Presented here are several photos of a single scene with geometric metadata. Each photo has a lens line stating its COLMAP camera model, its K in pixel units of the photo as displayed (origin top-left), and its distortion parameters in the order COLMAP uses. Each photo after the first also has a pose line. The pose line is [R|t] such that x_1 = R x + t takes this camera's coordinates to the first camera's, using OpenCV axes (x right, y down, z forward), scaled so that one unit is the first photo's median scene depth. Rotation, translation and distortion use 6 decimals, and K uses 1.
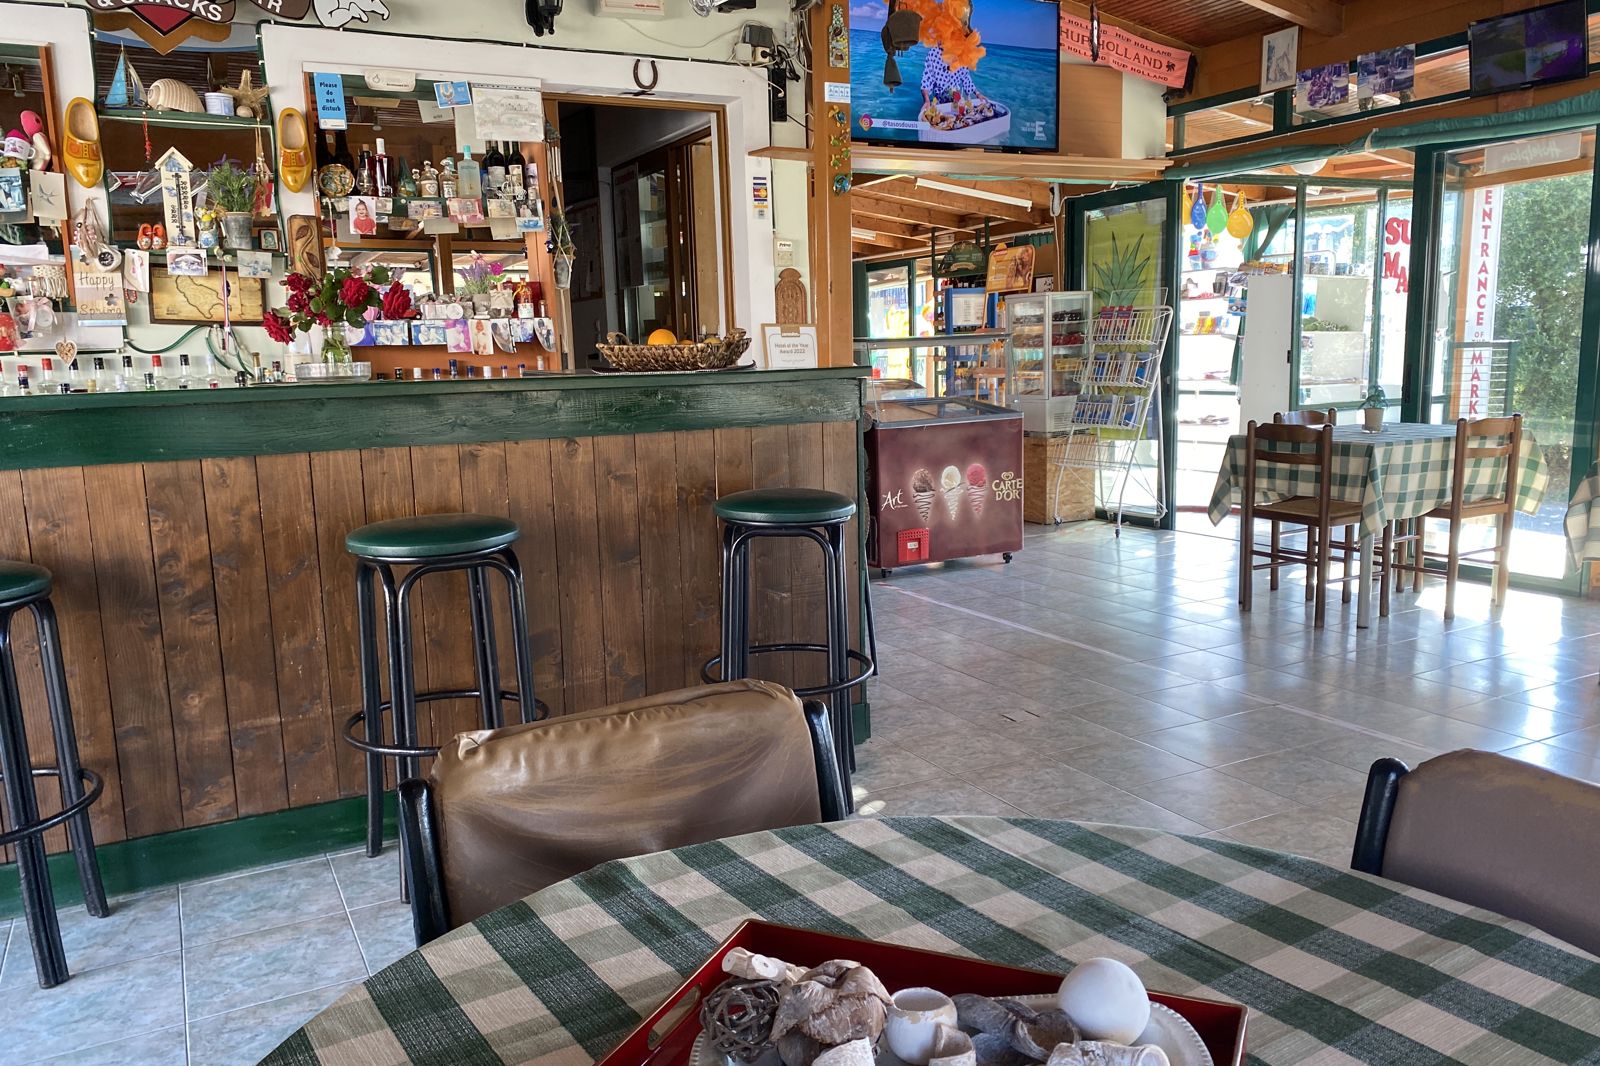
lens RADIAL K [[1209.9, 0, 798.8], [0, 1209.9, 550.5], [0, 0, 1]] dist [0.056223, -0.072684]
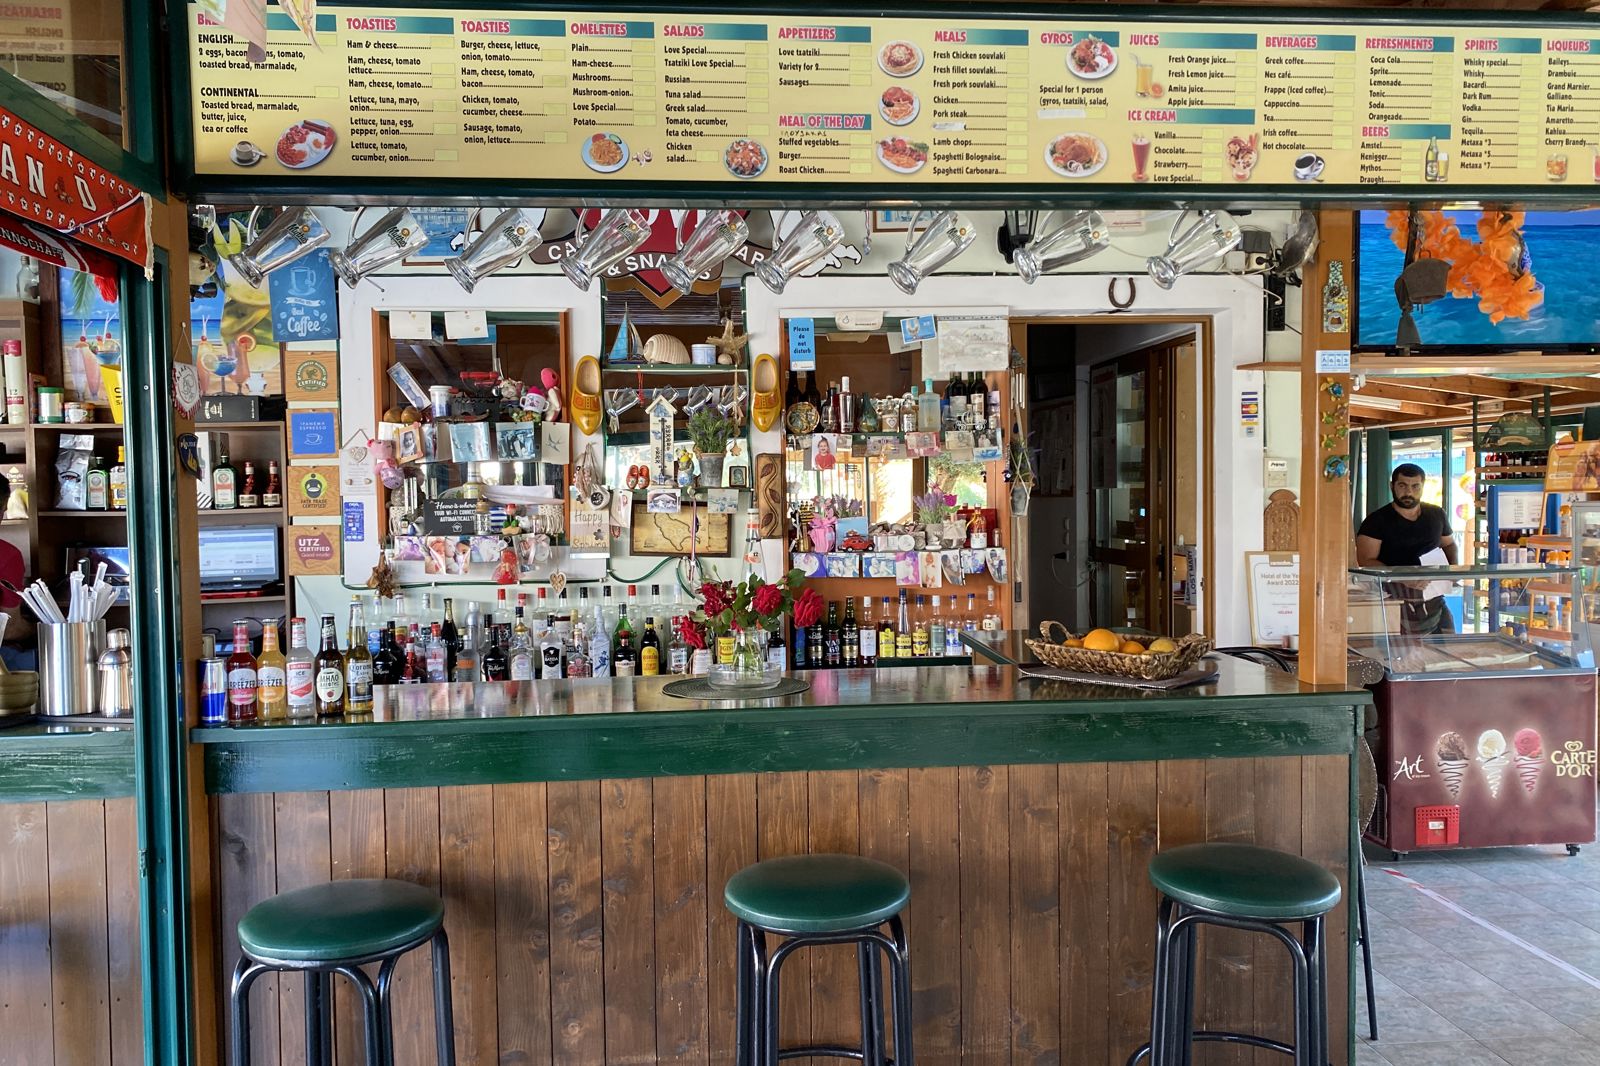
lens RADIAL K [[1216.8, 0, 807.1], [0, 1216.8, 550.2], [0, 0, 1]] dist [0.062014, -0.061072]
pose [[0.925431, 0.030127, -0.377717, 0.013741], [-0.073862, 0.992055, -0.101840, -0.091542], [0.371648, 0.122144, 0.920303, 0.077109]]
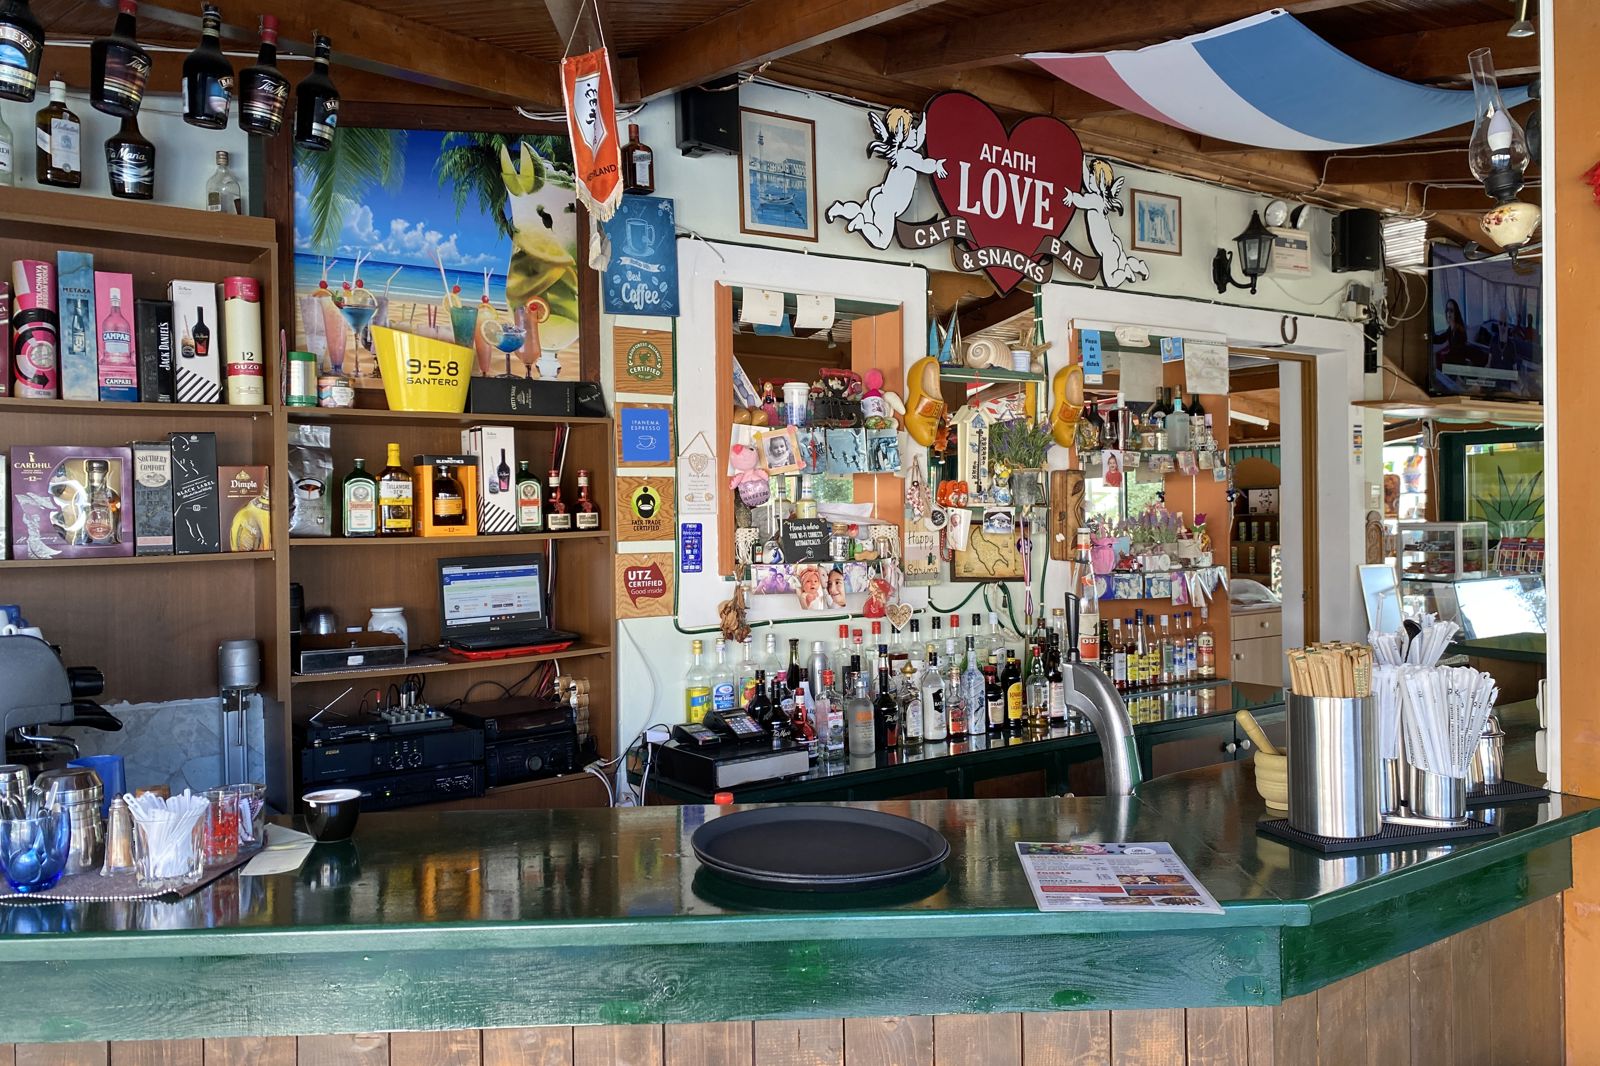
lens RADIAL K [[1222.3, 0, 800.0], [0, 1222.3, 533.0], [0, 0, 1]] dist [0.190539, -0.490228]
pose [[0.990836, 0.011420, 0.134584, -0.759338], [0.009239, 0.988355, -0.151886, -0.077495], [-0.134751, 0.151738, 0.979192, 0.071423]]
